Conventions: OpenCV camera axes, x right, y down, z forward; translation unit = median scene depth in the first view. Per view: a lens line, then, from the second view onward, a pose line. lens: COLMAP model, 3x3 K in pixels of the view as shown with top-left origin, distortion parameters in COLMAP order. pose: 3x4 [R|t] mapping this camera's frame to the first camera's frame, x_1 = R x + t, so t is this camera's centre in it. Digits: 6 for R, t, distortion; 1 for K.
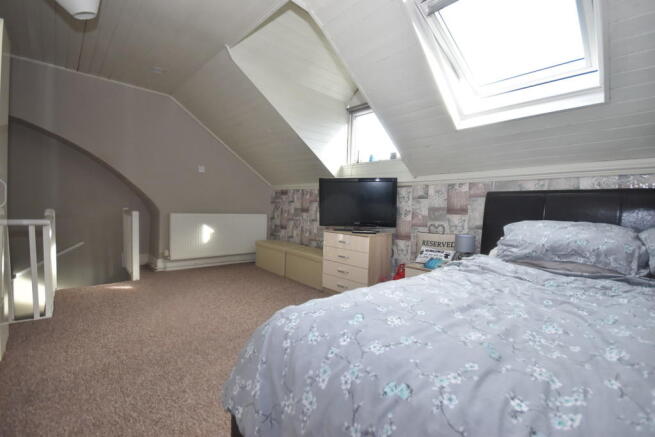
lens RADIAL K [[283.4, 0, 327.6], [0, 283.4, 227.1], [0, 0, 1]] dist [0.000425, 0.000228]
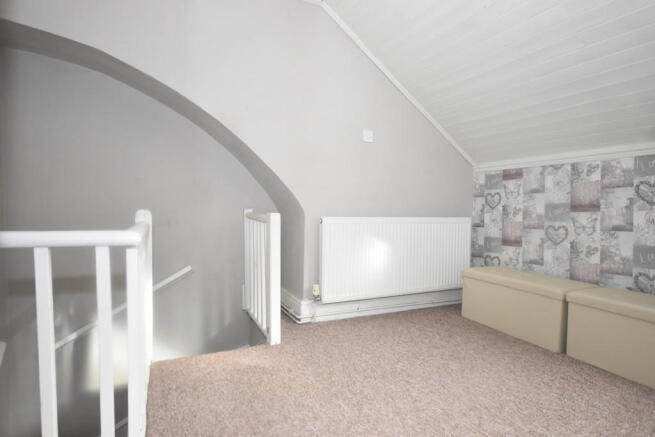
lens RADIAL K [[352.1, 0, 329.0], [0, 352.1, 236.4], [0, 0, 1]] dist [-0.000981, 0.000045]
pose [[0.954045, 0.002464, -0.299653, -0.342244], [-0.002118, 0.999997, 0.001479, -0.012586], [0.299655, -0.000777, 0.954047, 0.361699]]
